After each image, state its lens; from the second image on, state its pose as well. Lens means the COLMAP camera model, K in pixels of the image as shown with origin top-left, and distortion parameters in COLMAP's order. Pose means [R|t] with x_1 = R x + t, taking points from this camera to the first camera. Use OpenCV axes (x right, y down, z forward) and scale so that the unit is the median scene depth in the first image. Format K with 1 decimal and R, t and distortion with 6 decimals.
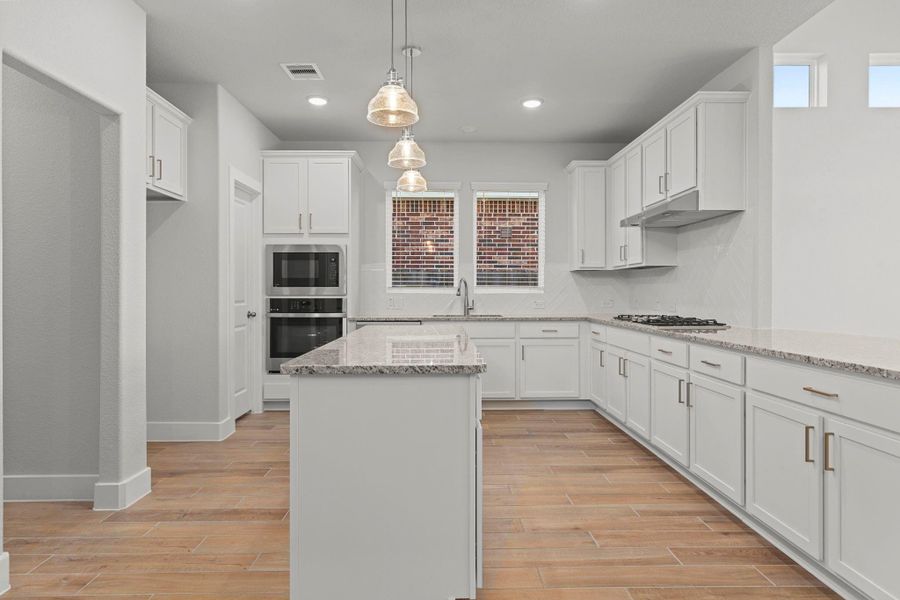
lens RADIAL K [[425.1, 0, 450.0], [0, 425.1, 300.0], [0, 0, 1]] dist [0.000233, 0.000082]
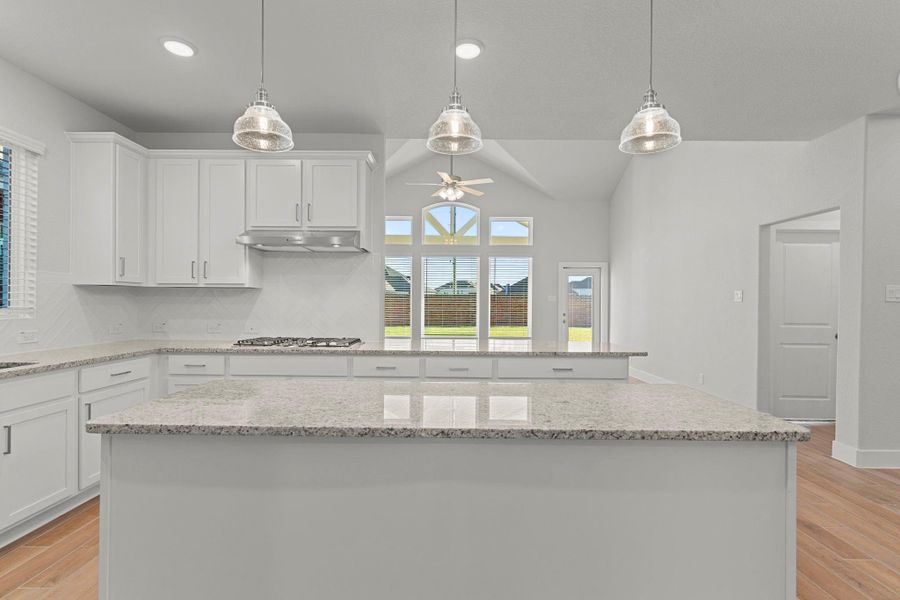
lens RADIAL K [[425.1, 0, 450.0], [0, 425.1, 300.0], [0, 0, 1]] dist [0.000233, 0.000082]
pose [[0.030936, 0.005722, 0.999505, -0.471733], [0.004878, 0.999971, -0.005876, -0.043209], [-0.999509, 0.005057, 0.030907, 0.468149]]
